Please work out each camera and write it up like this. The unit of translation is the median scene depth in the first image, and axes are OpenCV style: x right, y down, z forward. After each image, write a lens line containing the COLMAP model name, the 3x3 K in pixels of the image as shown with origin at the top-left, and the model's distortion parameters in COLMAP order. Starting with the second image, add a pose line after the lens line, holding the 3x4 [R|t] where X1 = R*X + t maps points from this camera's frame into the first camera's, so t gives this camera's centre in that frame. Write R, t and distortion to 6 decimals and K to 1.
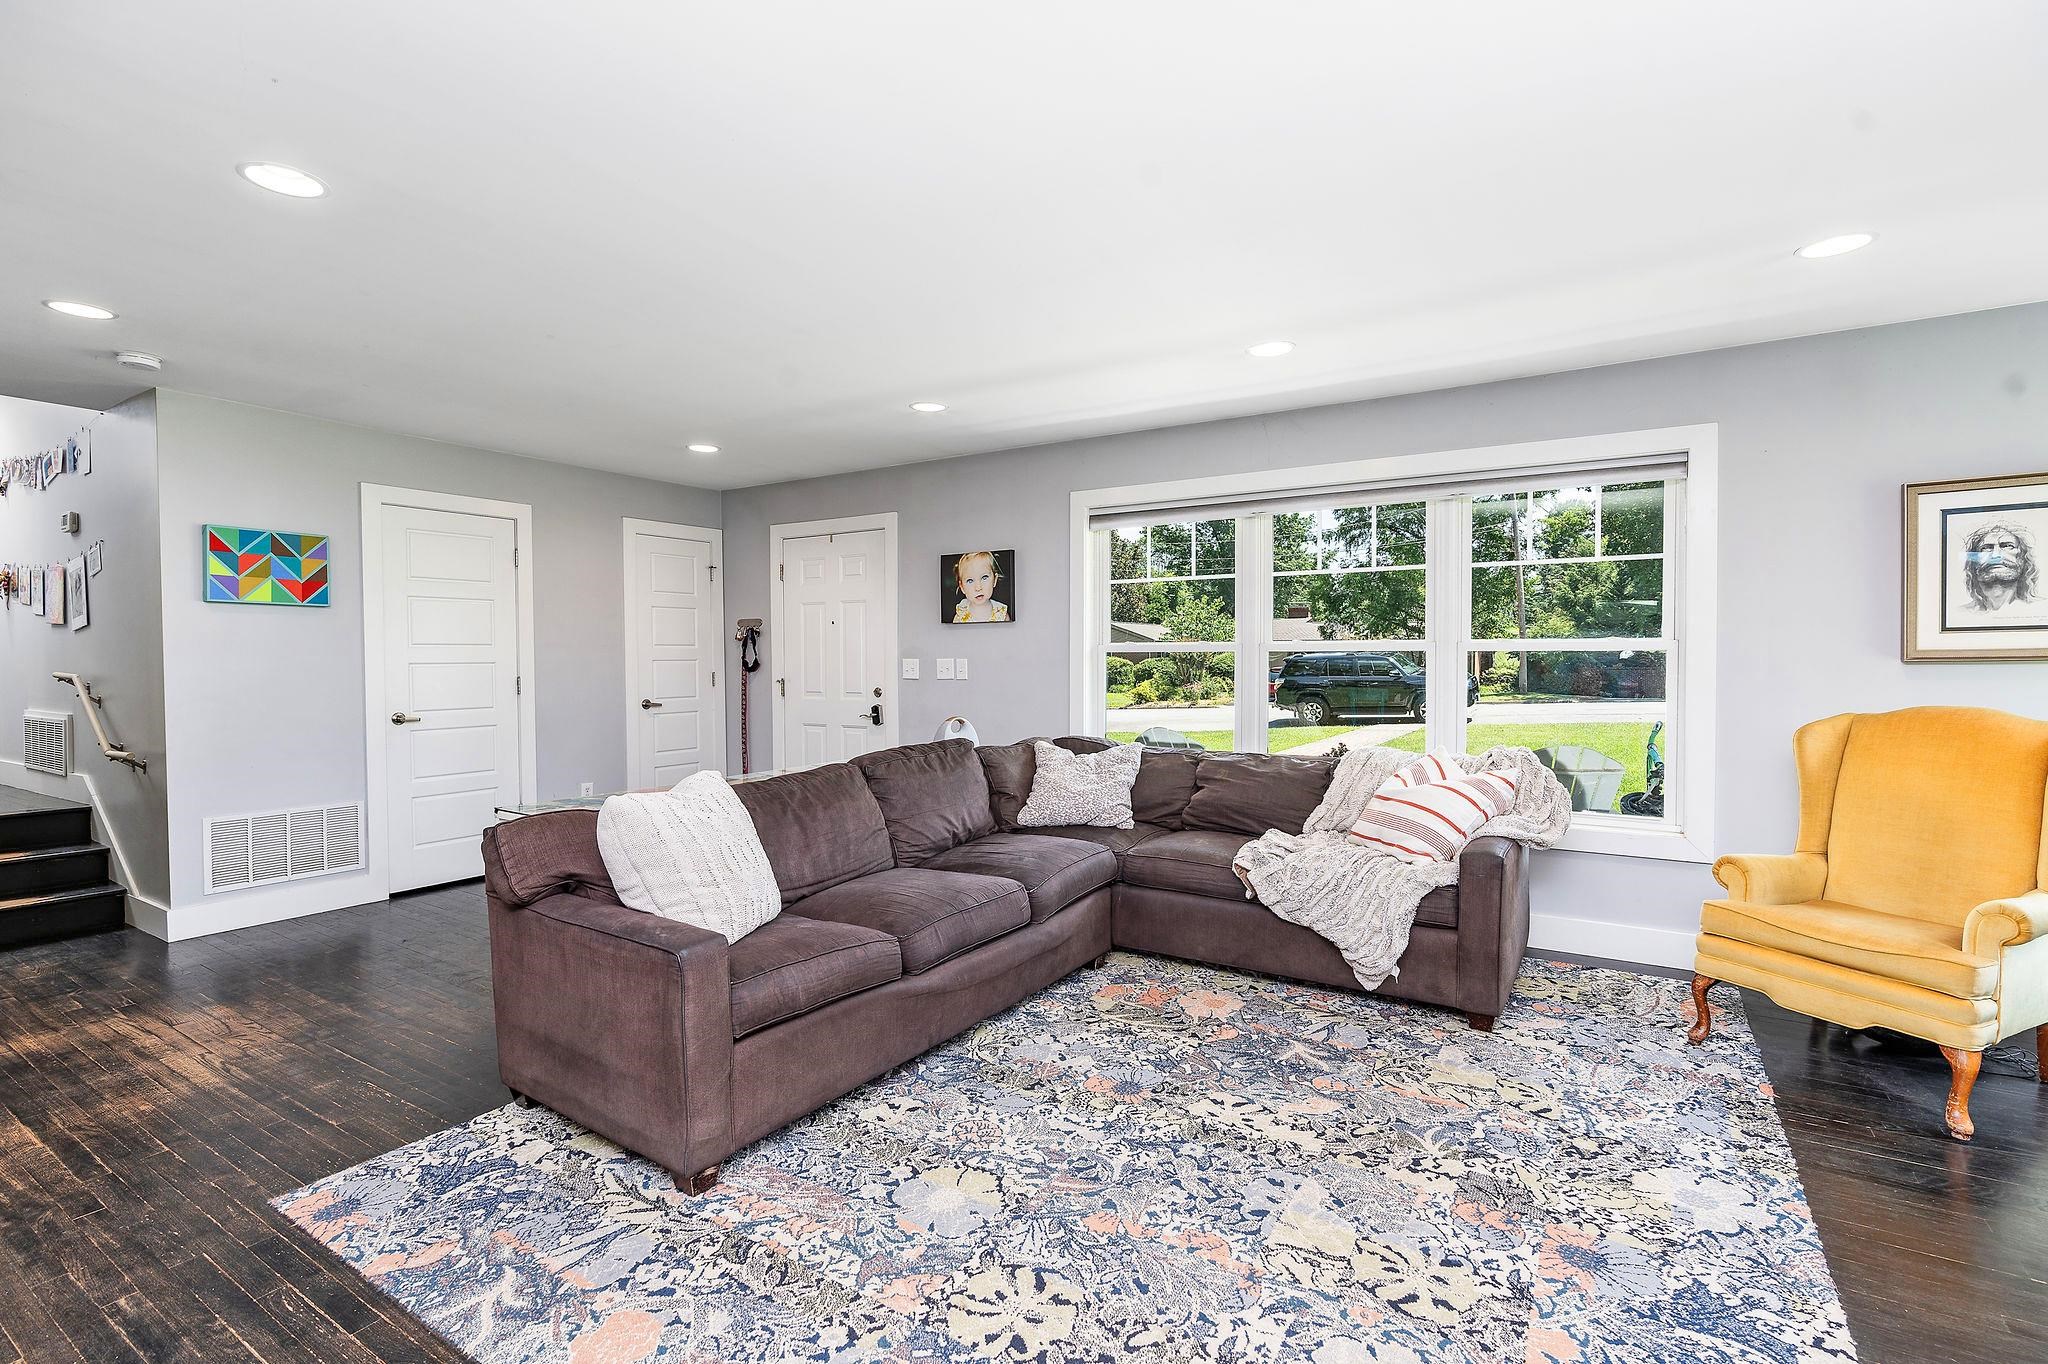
lens RADIAL K [[935.8, 0, 1018.1], [0, 935.8, 681.2], [0, 0, 1]] dist [-0.004578, -0.000380]
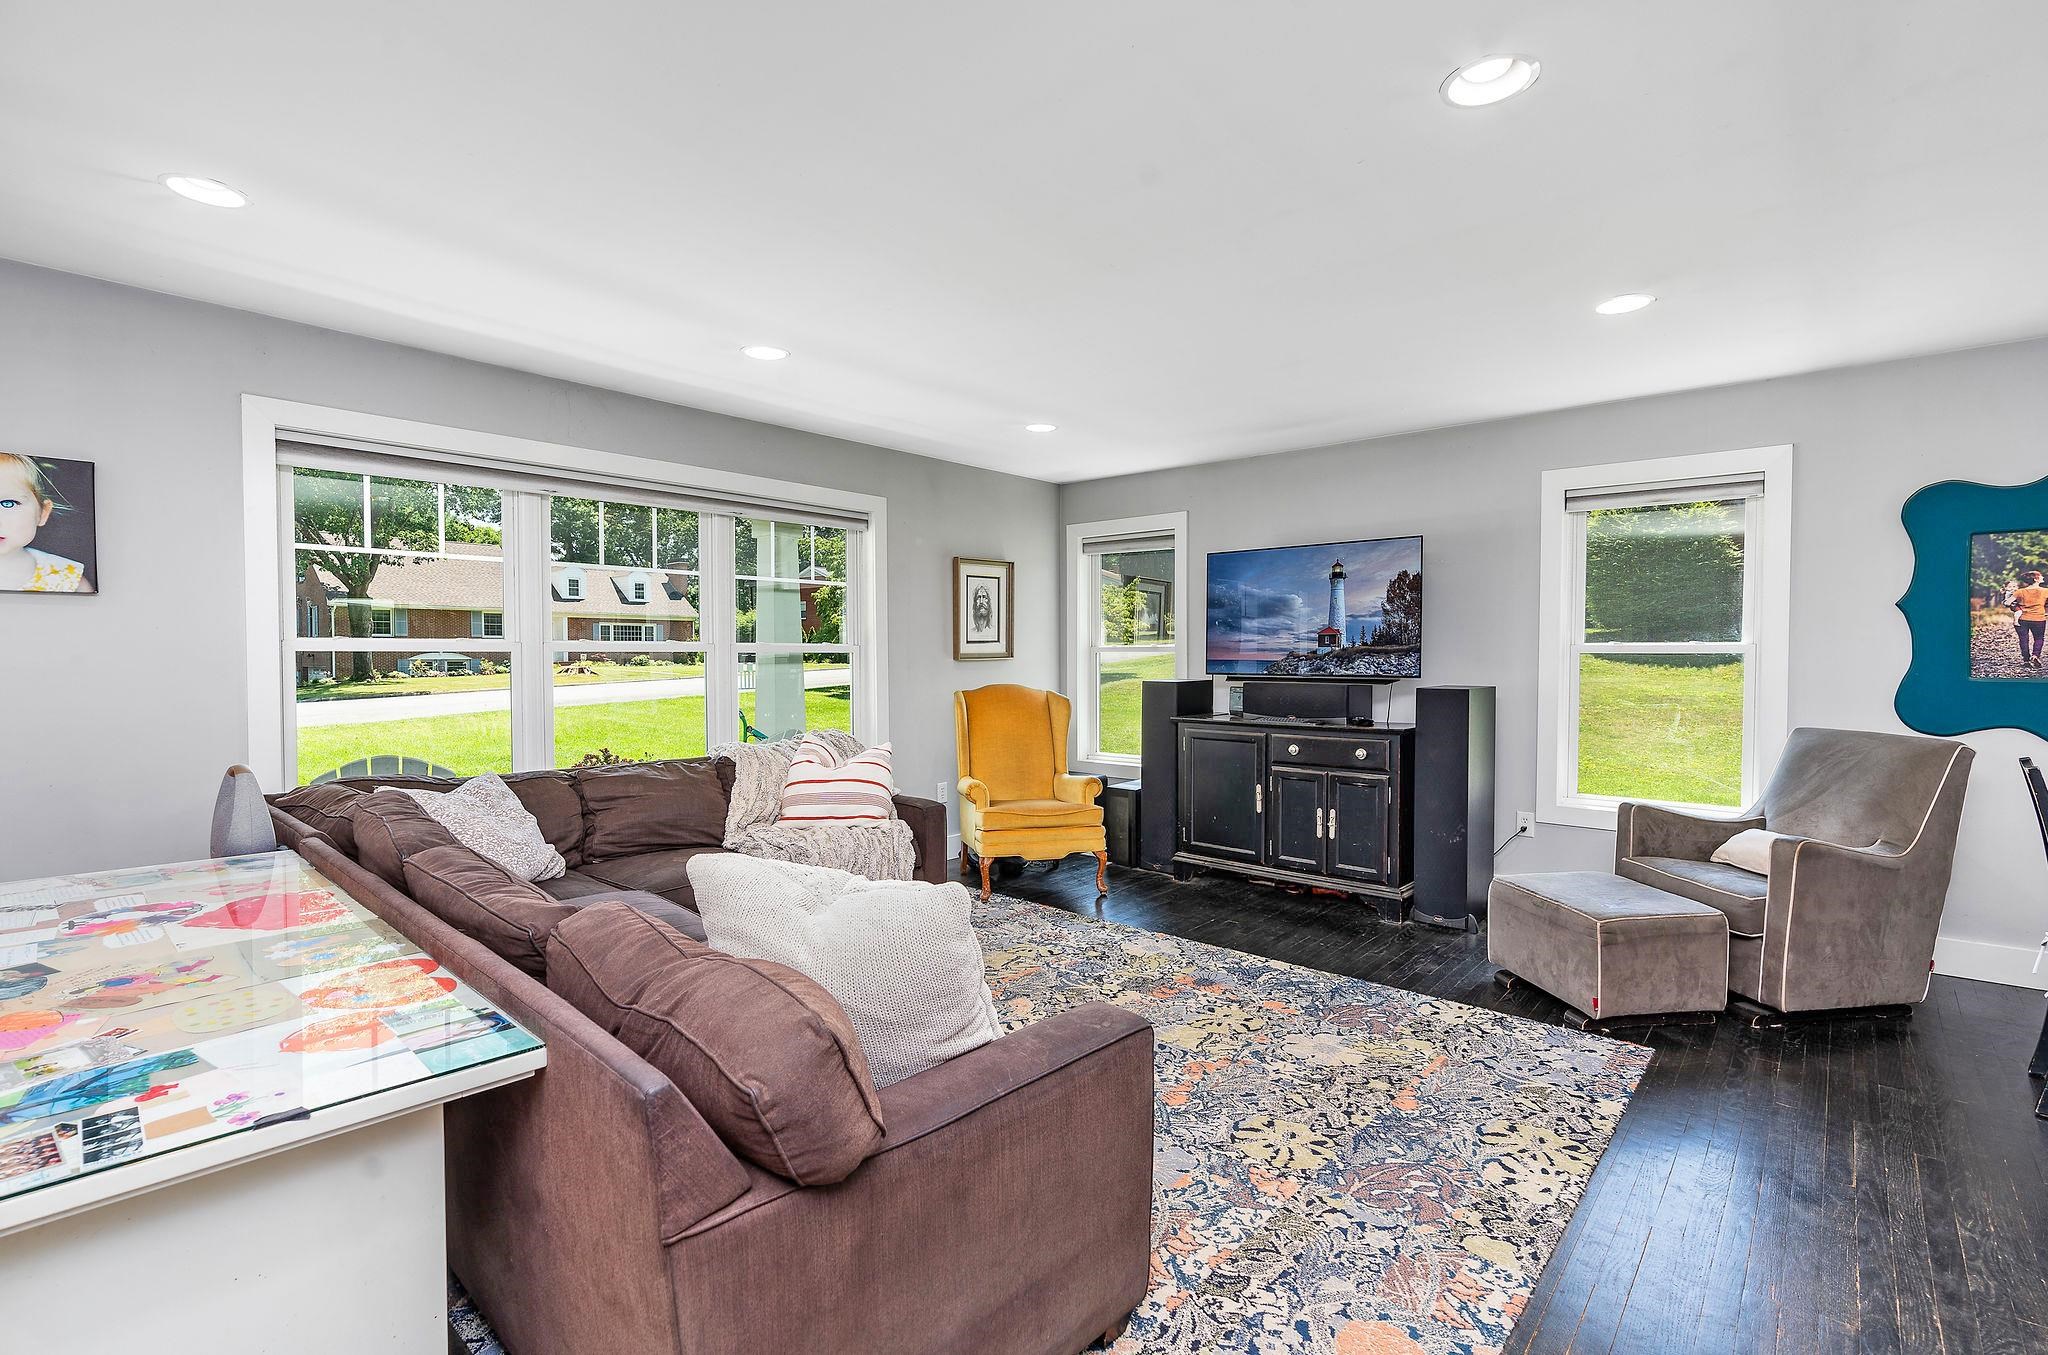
lens RADIAL K [[935.8, 0, 1018.1], [0, 935.8, 676.7], [0, 0, 1]] dist [-0.004578, -0.000380]
pose [[0.158256, -0.019560, 0.987204, -1.006280], [0.027902, 0.999493, 0.015331, -0.018739], [-0.987004, 0.025118, 0.158722, 0.838616]]
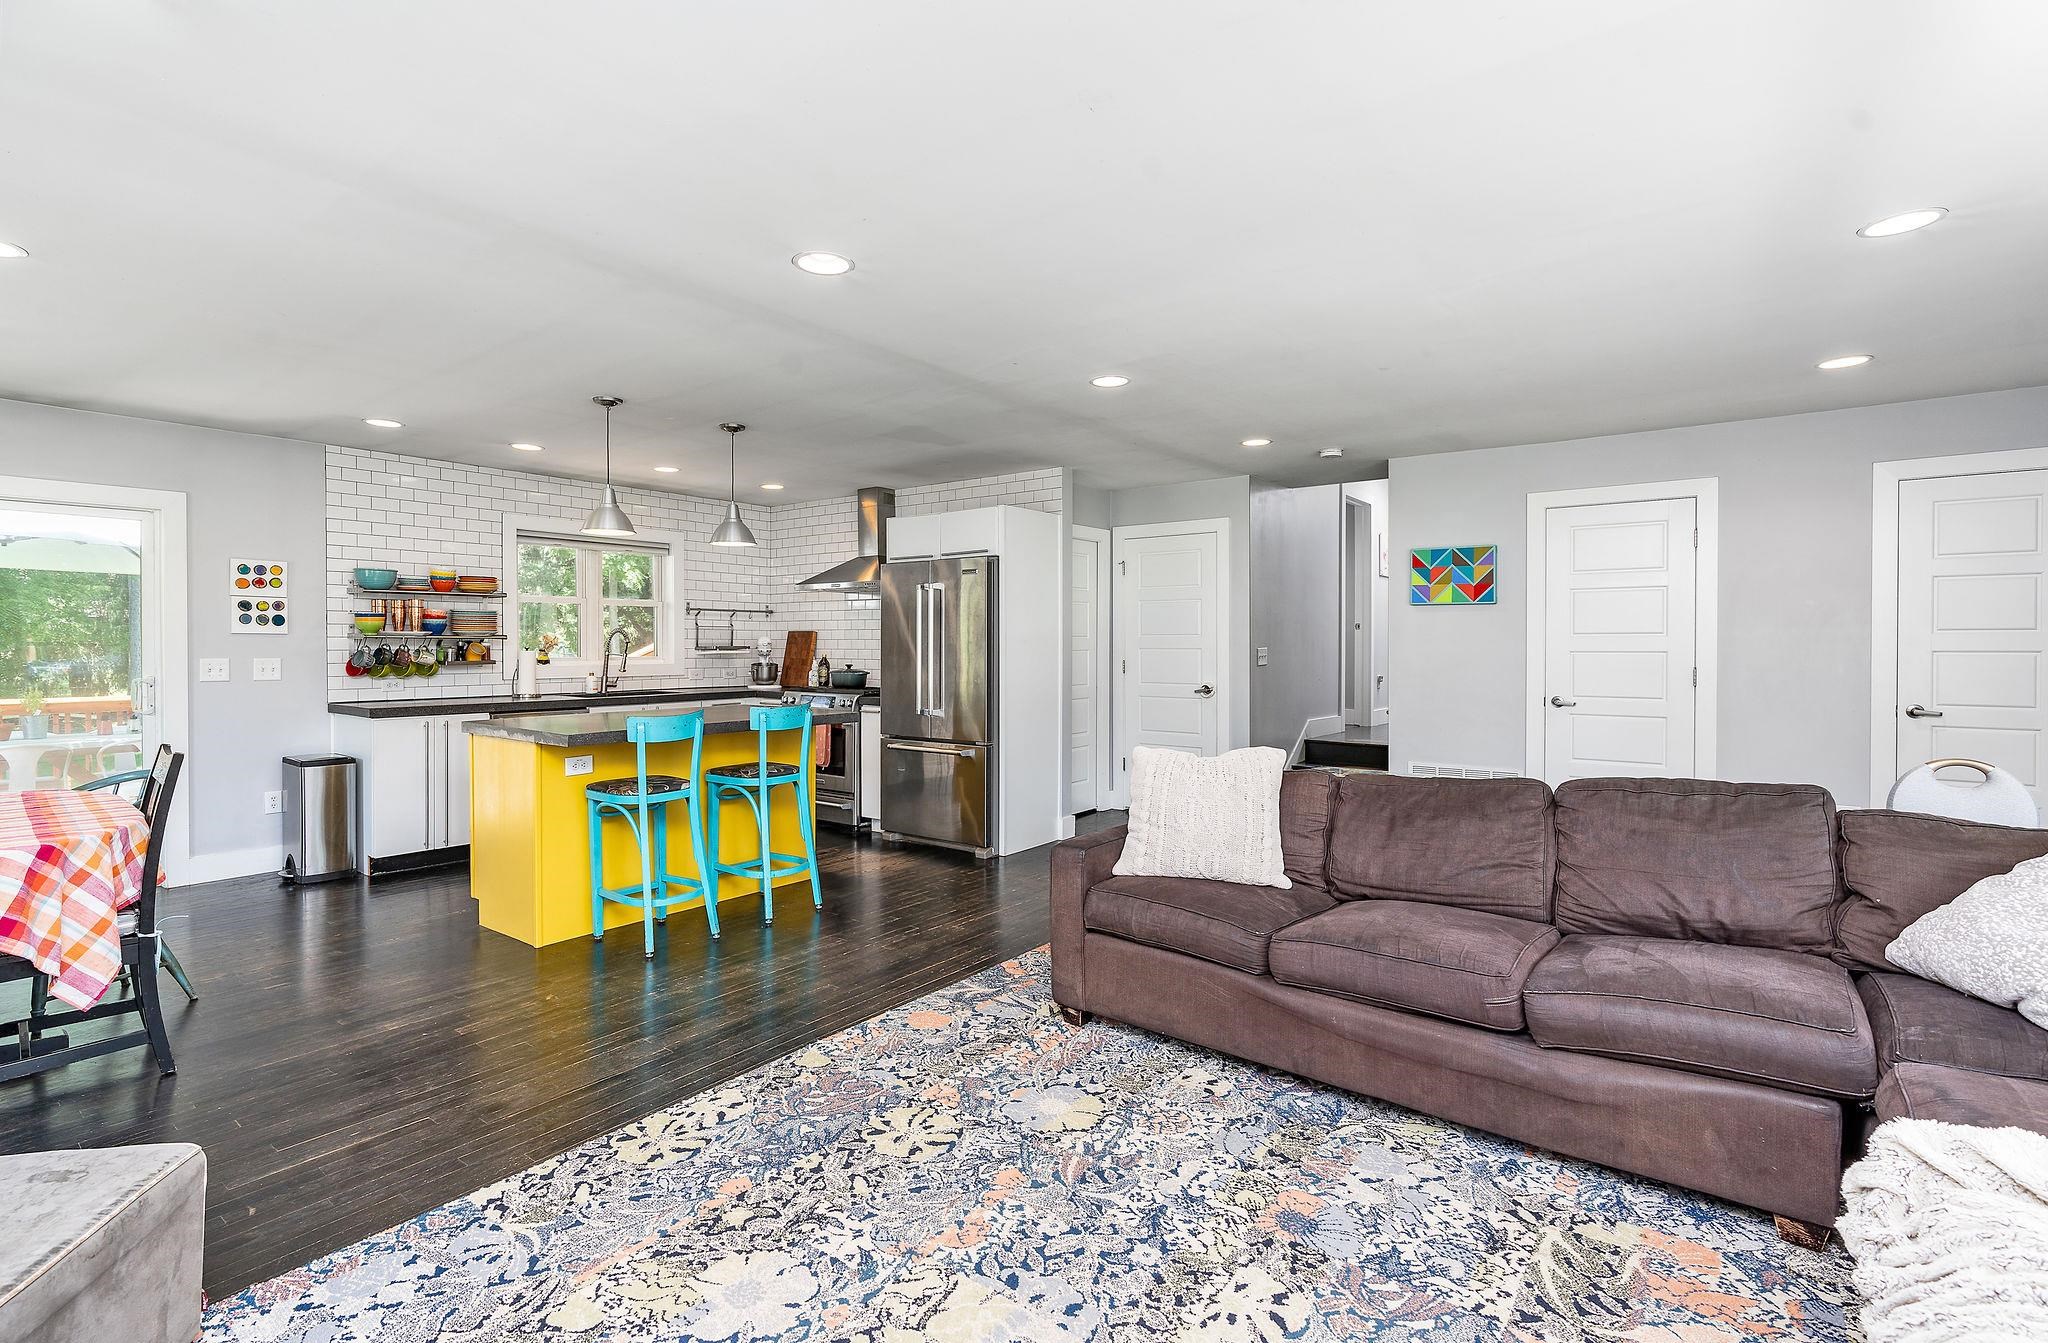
lens RADIAL K [[949.6, 0, 1023.8], [0, 949.6, 653.2], [0, 0, 1]] dist [-0.003274, -0.000254]
pose [[-0.077817, 0.011463, -0.996902, 0.981983], [-0.026296, 0.999562, 0.013546, -0.030413], [0.996621, 0.027268, -0.077482, 0.913906]]
